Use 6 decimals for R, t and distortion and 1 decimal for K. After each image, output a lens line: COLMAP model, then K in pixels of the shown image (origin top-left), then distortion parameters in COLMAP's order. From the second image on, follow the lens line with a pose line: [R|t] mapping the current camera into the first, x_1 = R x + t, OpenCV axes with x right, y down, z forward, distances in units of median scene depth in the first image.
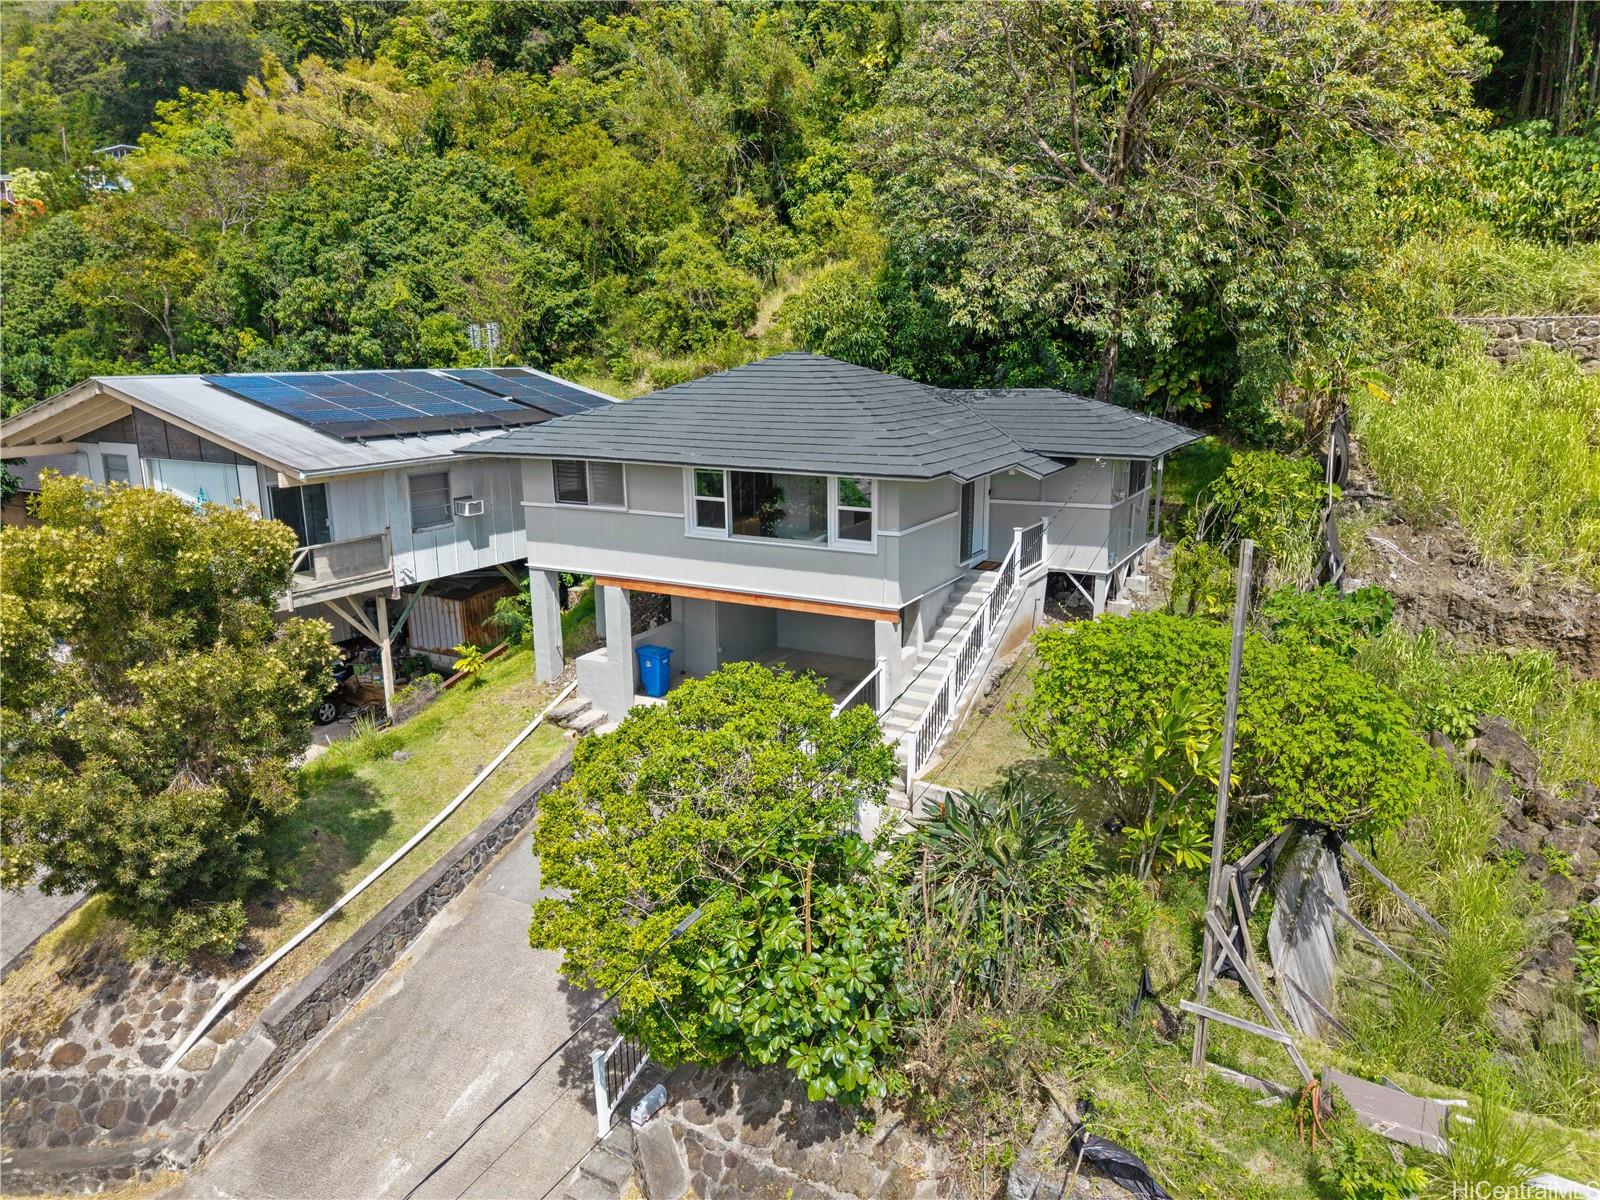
lens RADIAL K [[1068.4, 0, 800.0], [0, 1068.4, 600.0], [0, 0, 1]] dist [0.002201, 0.003205]
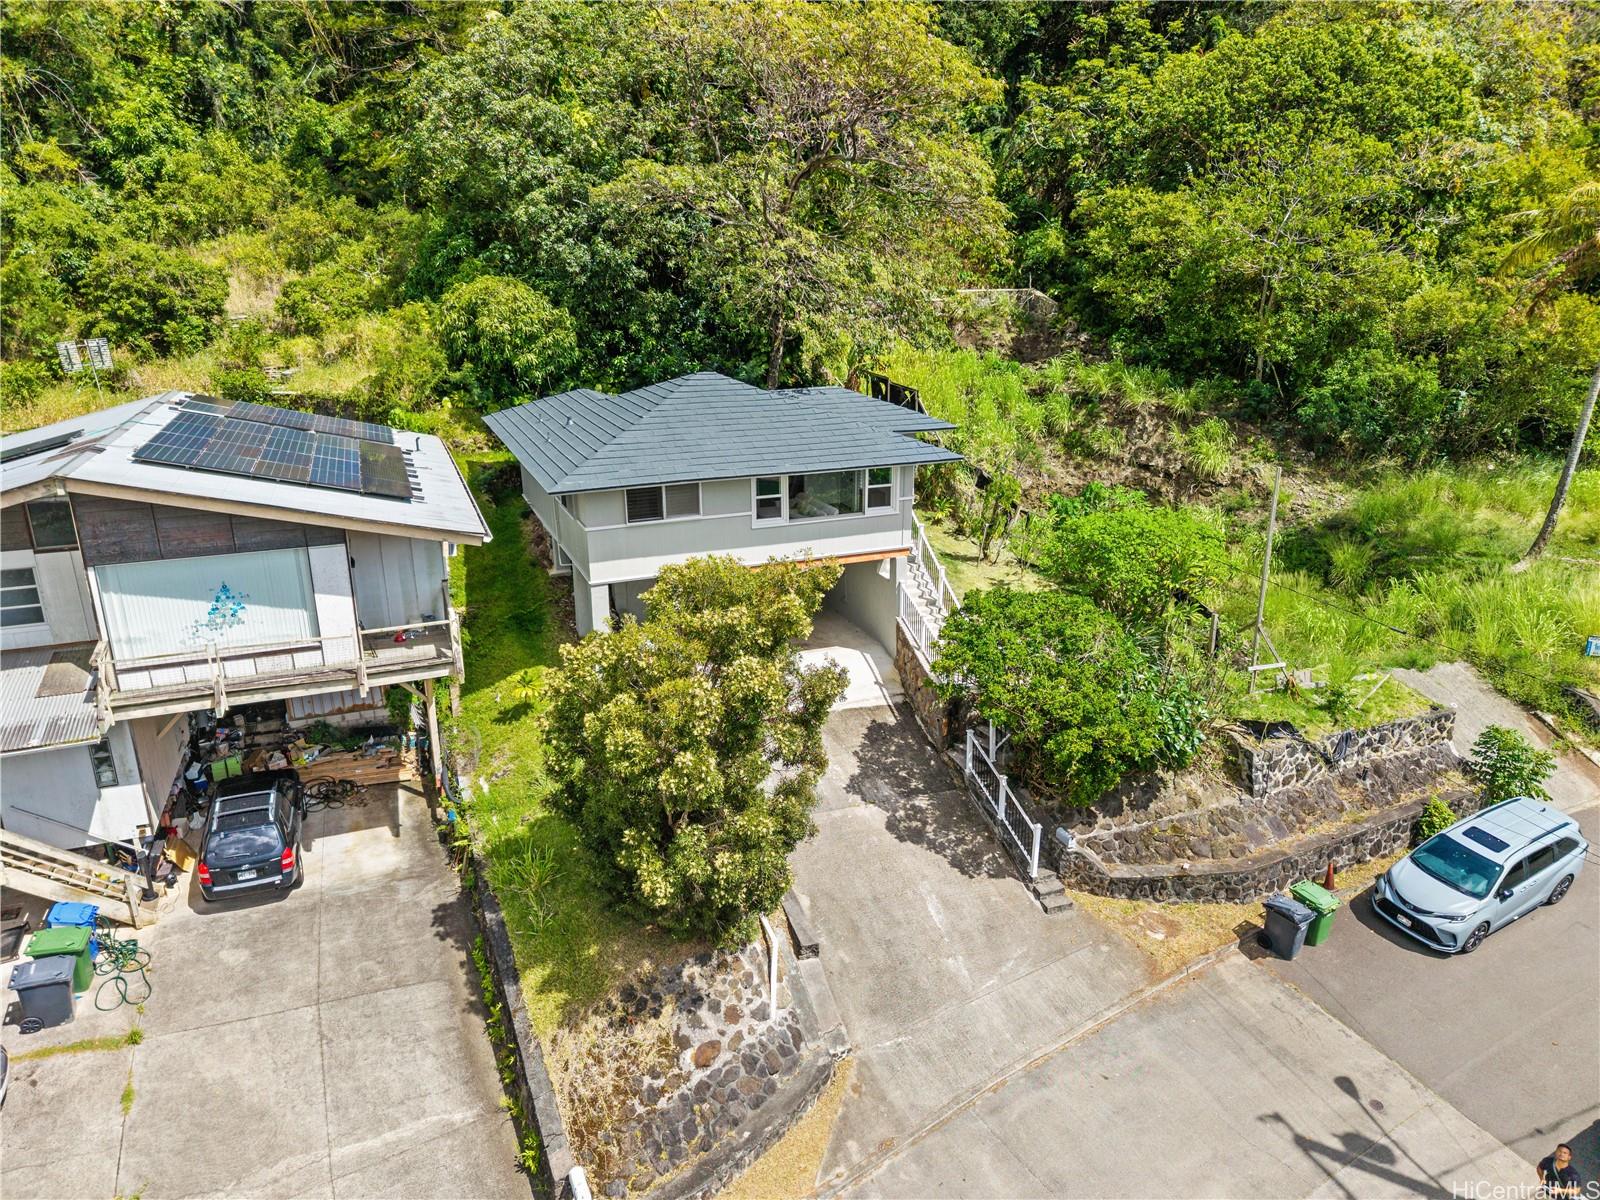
lens RADIAL K [[1068.4, 0, 800.0], [0, 1068.4, 600.0], [0, 0, 1]] dist [0.002201, 0.003205]
pose [[0.626668, -0.233295, 0.743546, -1.165549], [0.179176, 0.971709, 0.153873, -0.181464], [-0.758409, 0.036798, 0.650740, 0.129569]]
